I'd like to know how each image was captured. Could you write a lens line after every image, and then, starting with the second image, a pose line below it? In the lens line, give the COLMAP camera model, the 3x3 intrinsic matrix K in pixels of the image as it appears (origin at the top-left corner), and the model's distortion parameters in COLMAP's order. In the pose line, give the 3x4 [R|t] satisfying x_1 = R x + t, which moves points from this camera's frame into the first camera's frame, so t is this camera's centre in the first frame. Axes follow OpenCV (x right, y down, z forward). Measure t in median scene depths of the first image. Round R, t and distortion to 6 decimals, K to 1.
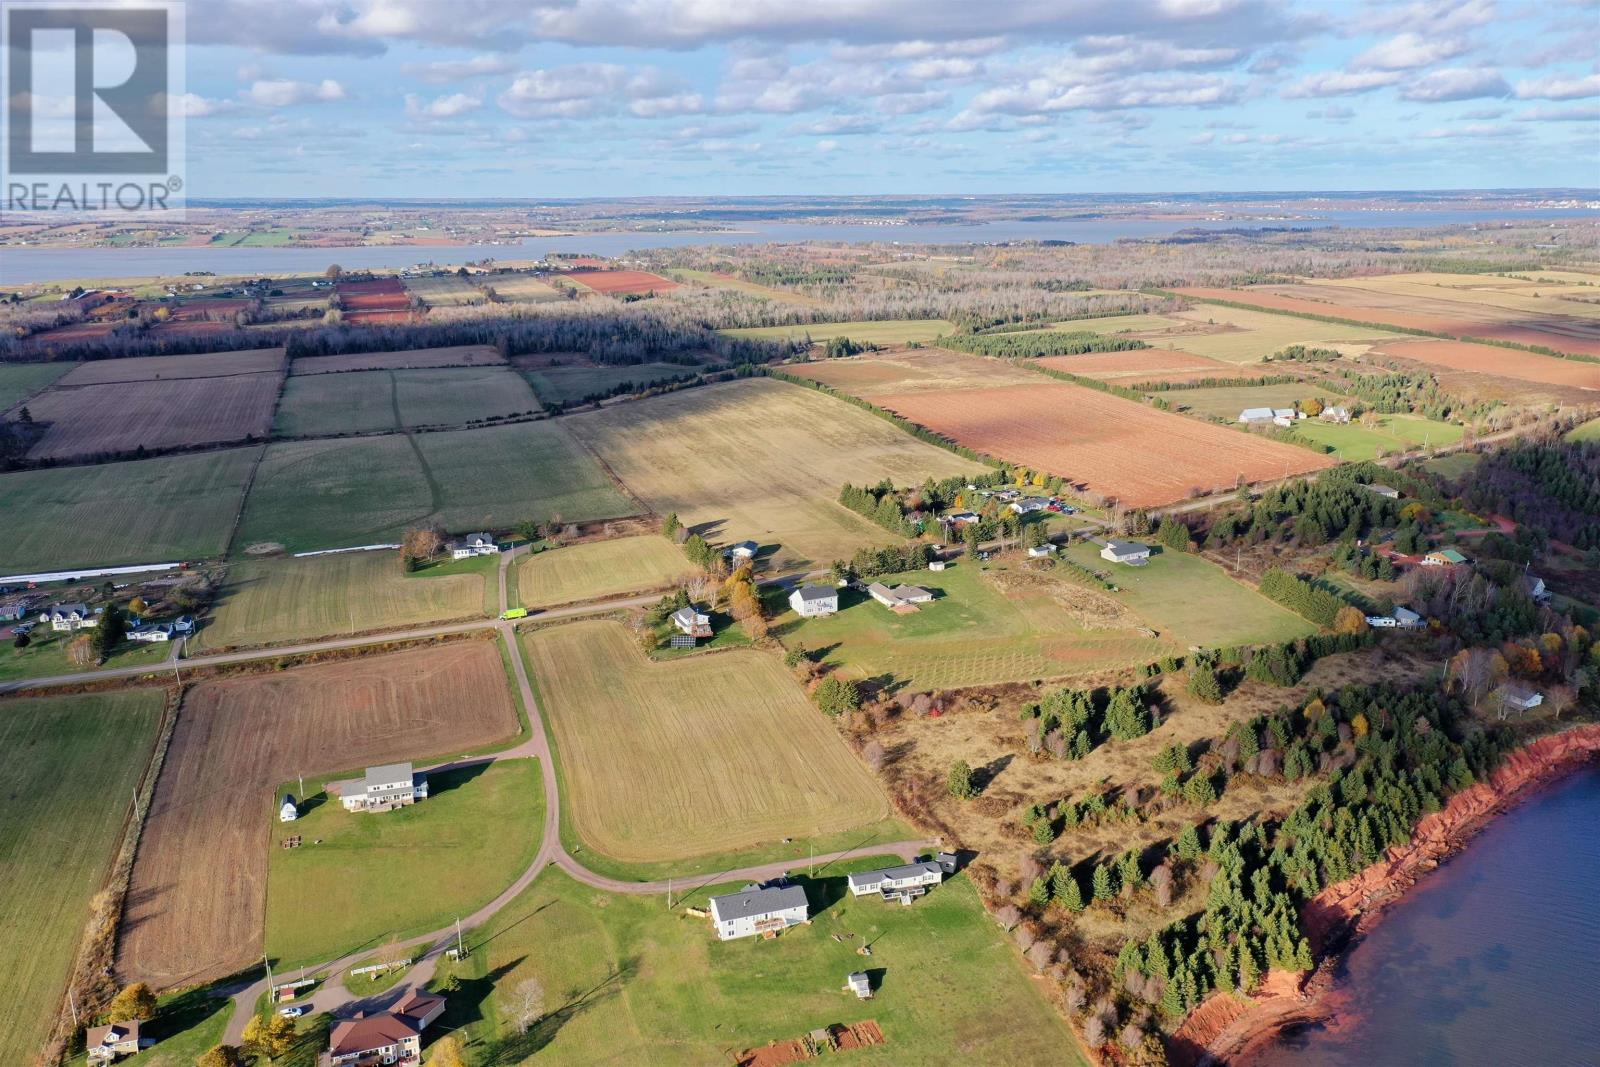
lens RADIAL K [[1262.8, 0, 797.0], [0, 1262.8, 524.0], [0, 0, 1]] dist [0.002507, -0.009042]
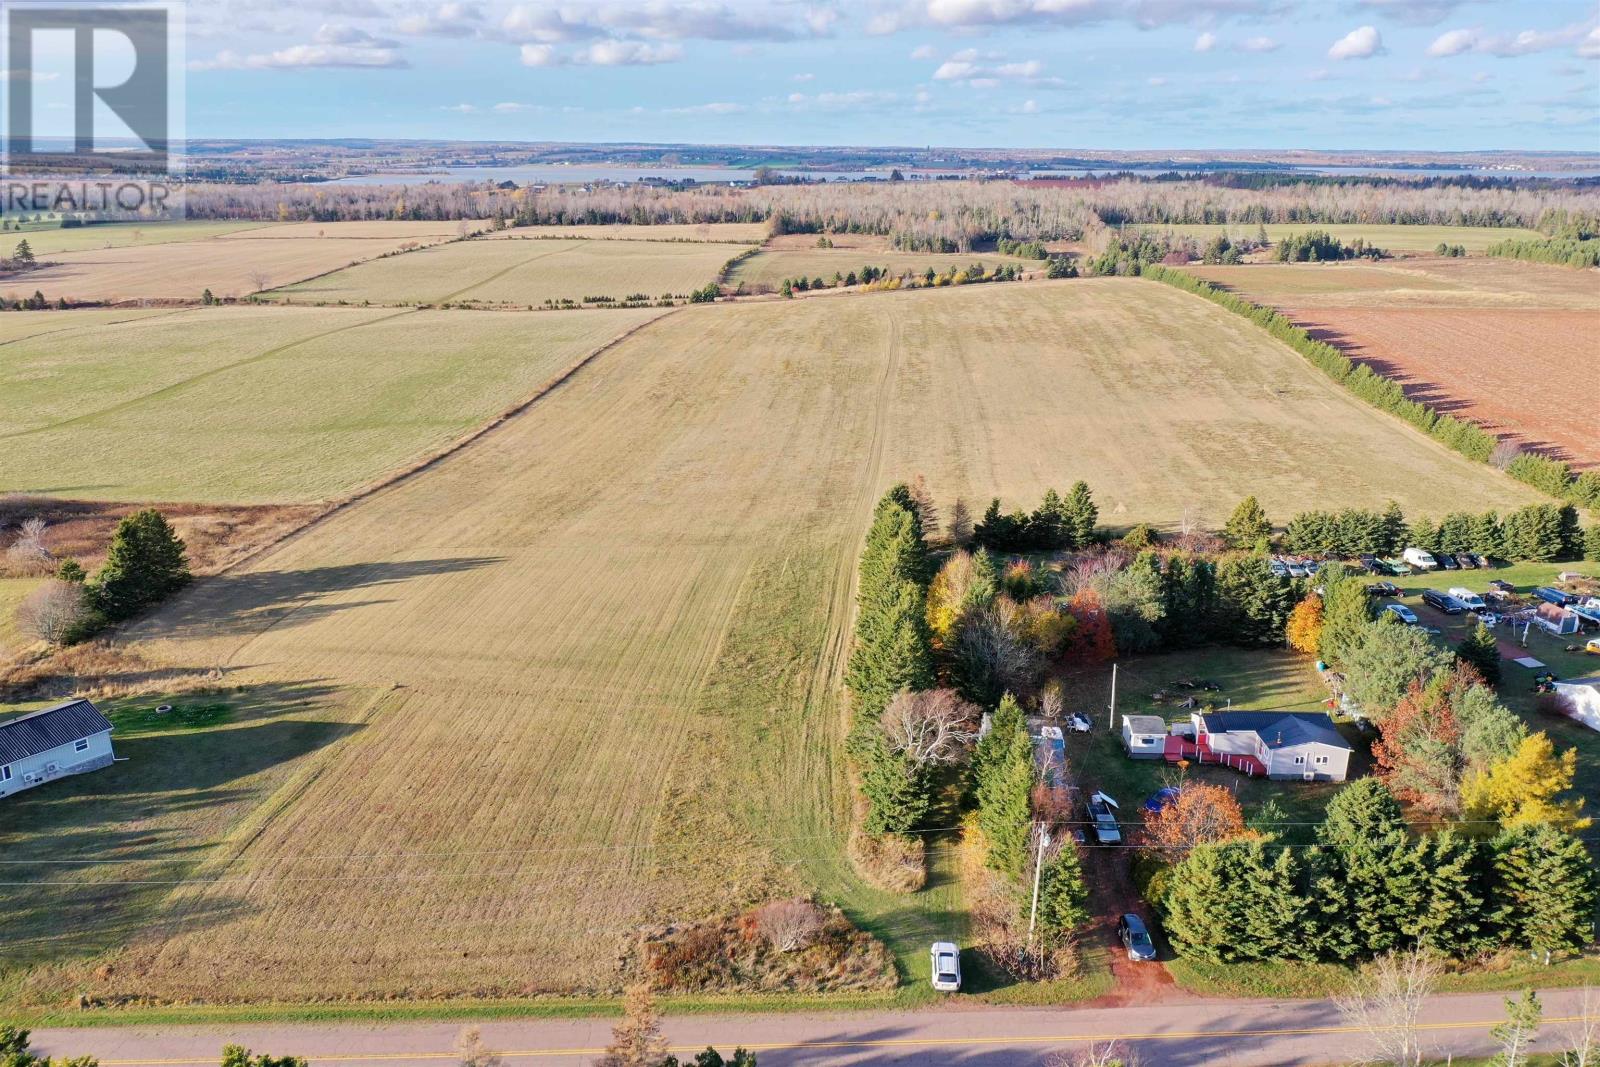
lens RADIAL K [[1262.8, 0, 797.0], [0, 1262.8, 524.0], [0, 0, 1]] dist [0.002507, -0.009042]
pose [[0.910429, 0.131748, -0.392125, 0.056568], [-0.118702, 0.991267, 0.057448, -0.016408], [0.396269, -0.005756, 0.918116, 0.324995]]
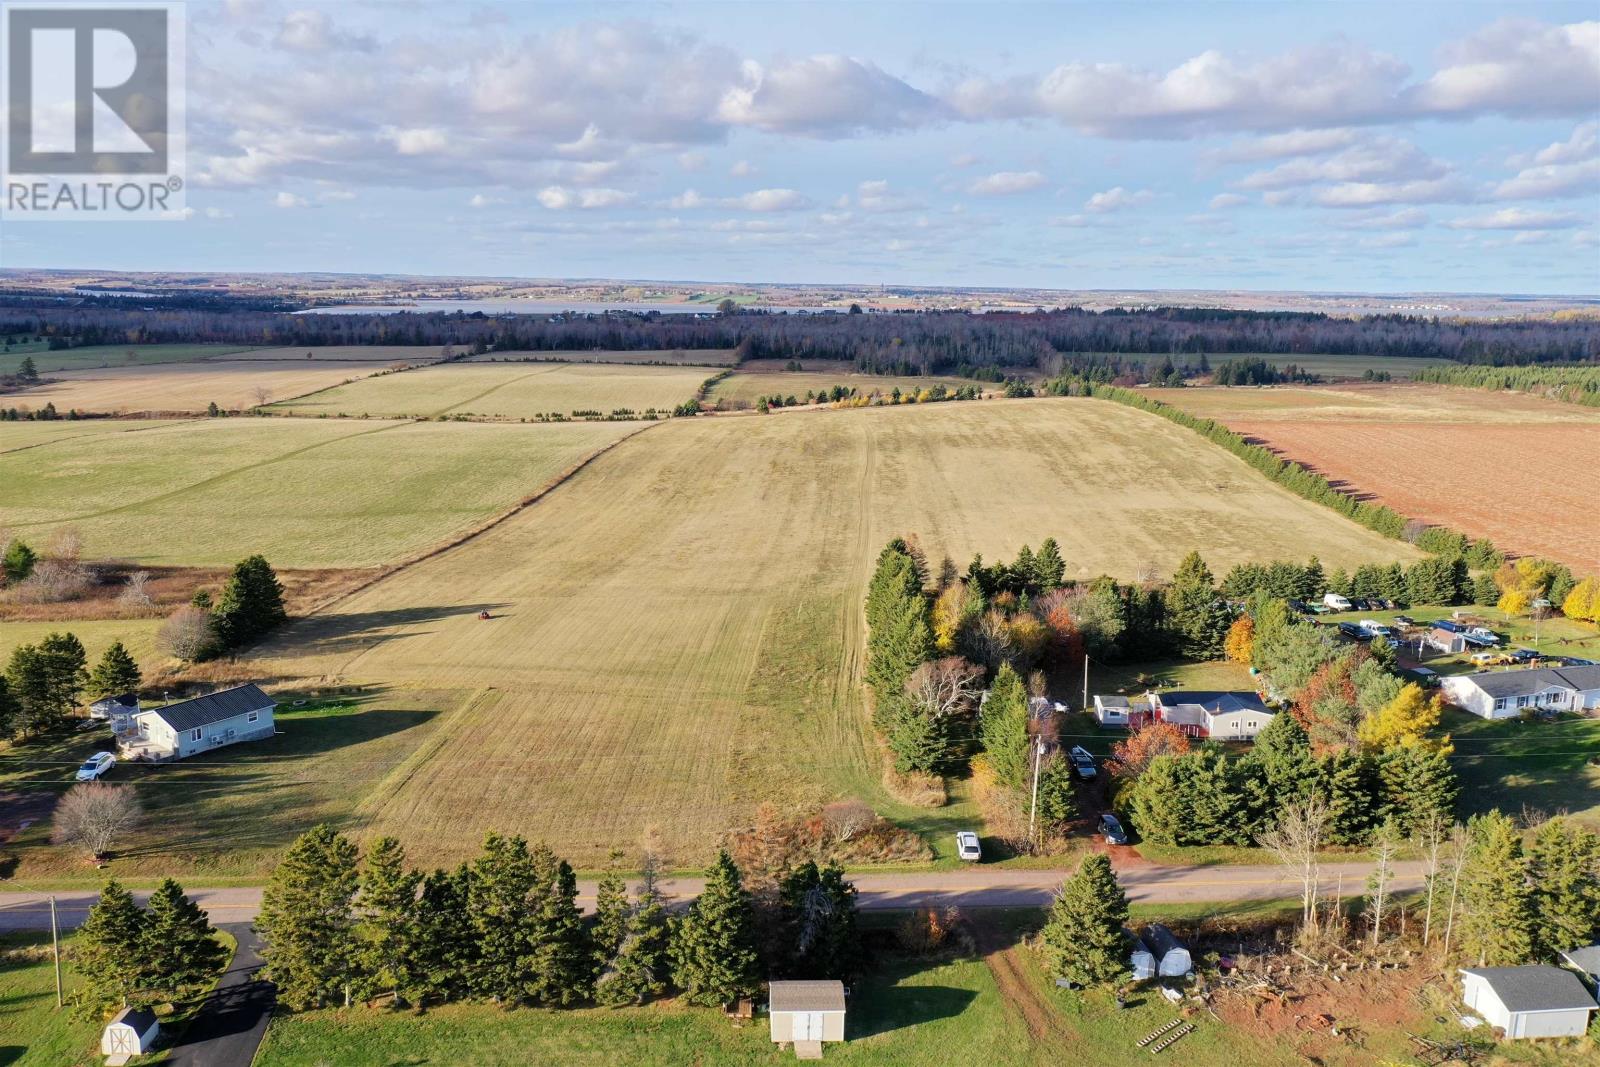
lens RADIAL K [[1262.8, 0, 797.0], [0, 1262.8, 524.0], [0, 0, 1]] dist [0.002507, -0.009042]
pose [[0.923641, 0.091882, -0.372082, 0.059803], [-0.118121, 0.991824, -0.048297, -0.007899], [0.364603, 0.088559, 0.926942, 0.304264]]
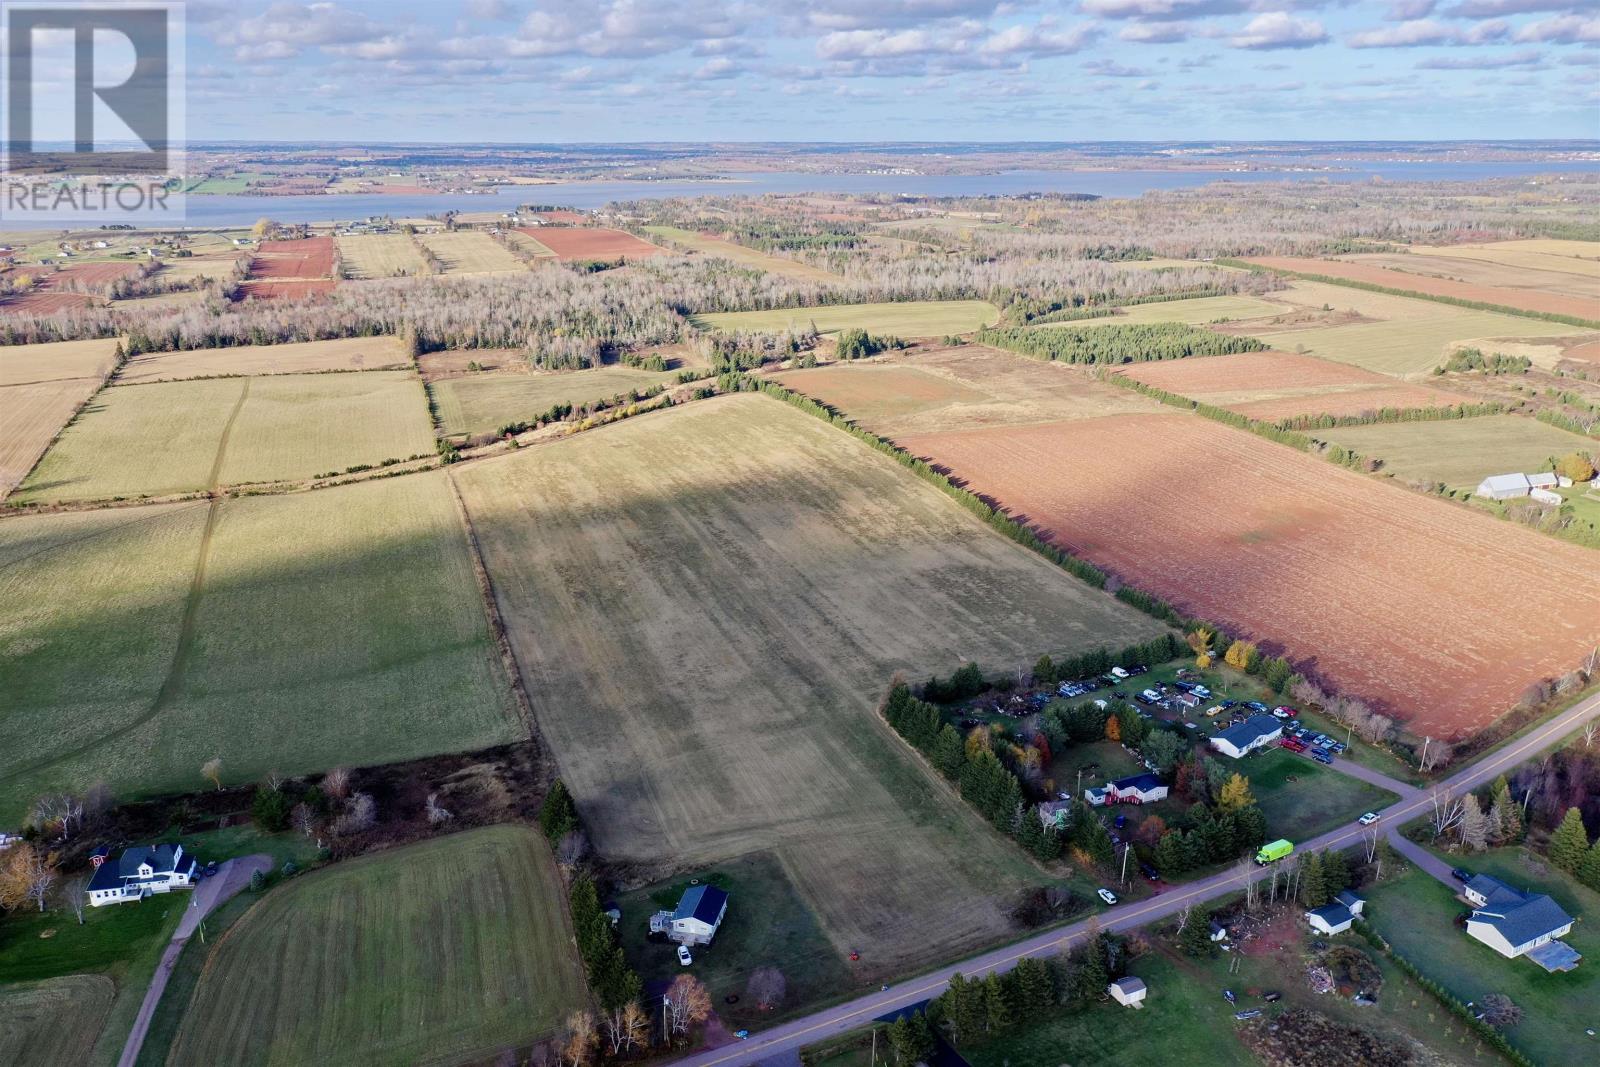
lens RADIAL K [[1264.9, 0, 792.4], [0, 1264.9, 536.2], [0, 0, 1]] dist [0.003760, -0.002859]
pose [[0.999978, 0.006638, -0.000440, -0.002830], [-0.006610, 0.998847, 0.047546, -0.052732], [0.000755, -0.047542, 0.998869, 0.204620]]
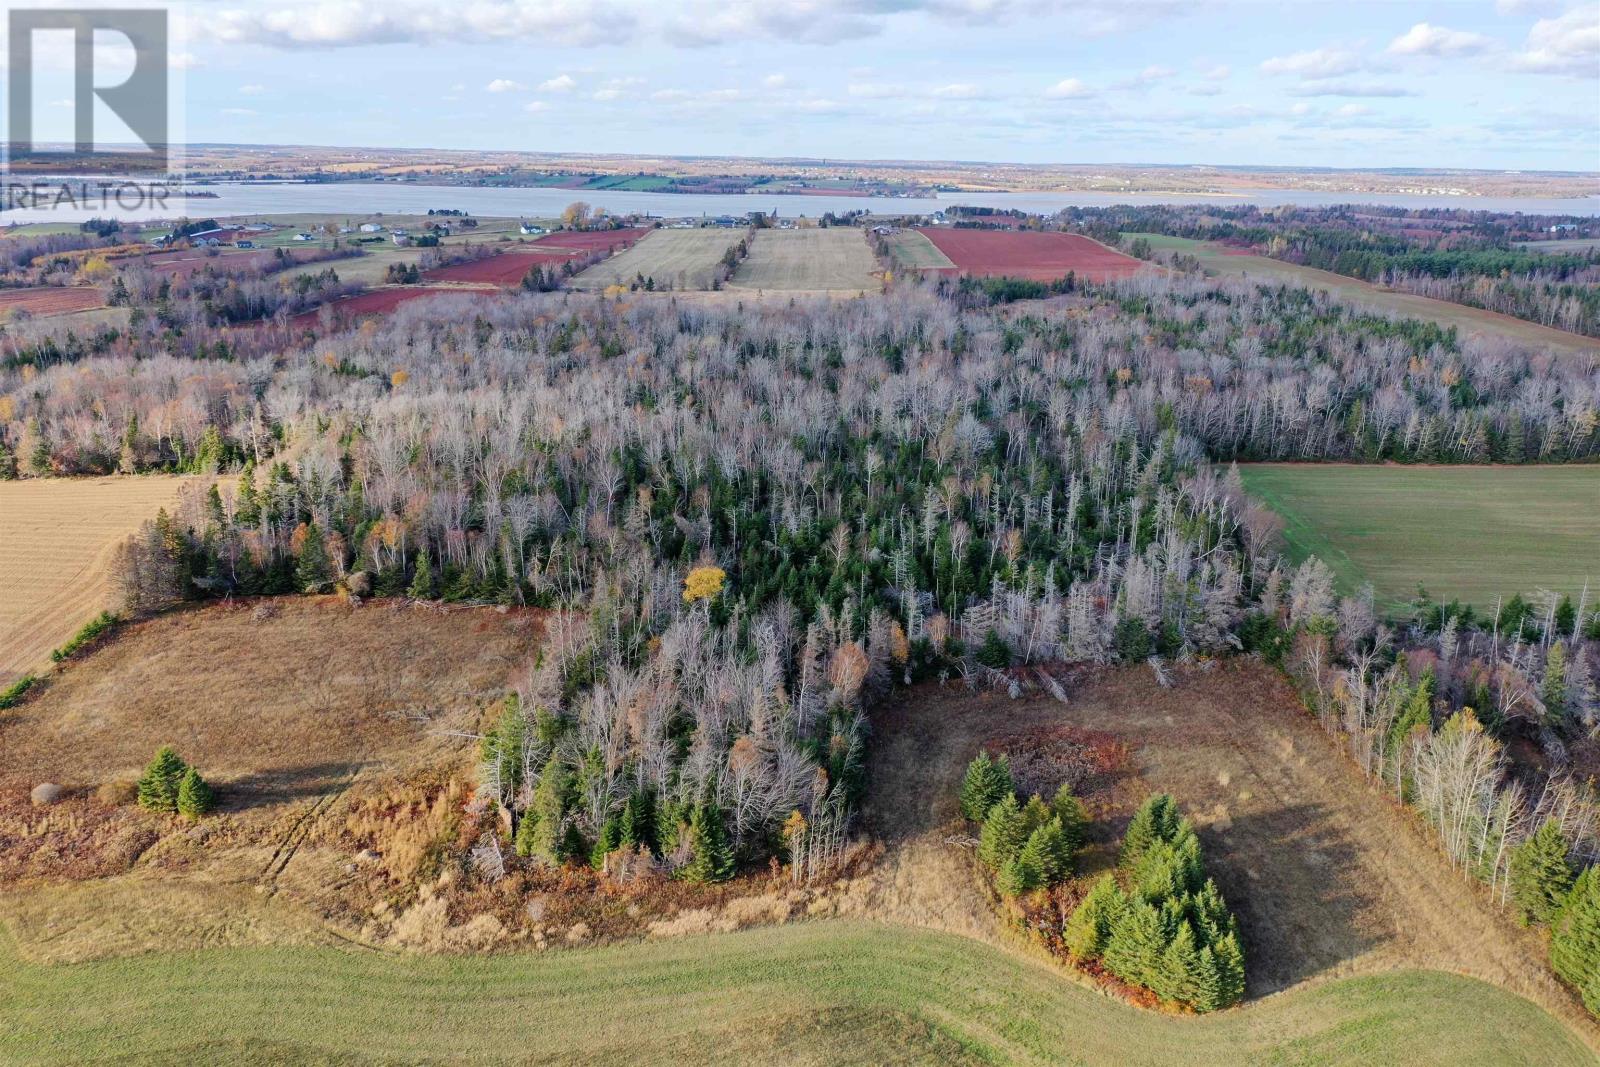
lens RADIAL K [[1262.8, 0, 797.0], [0, 1262.8, 524.0], [0, 0, 1]] dist [0.002507, -0.009042]
pose [[0.938427, 0.121163, -0.323535, -0.070163], [-0.113802, 0.992630, 0.041651, -0.139079], [0.326197, -0.002268, 0.945299, 0.729313]]
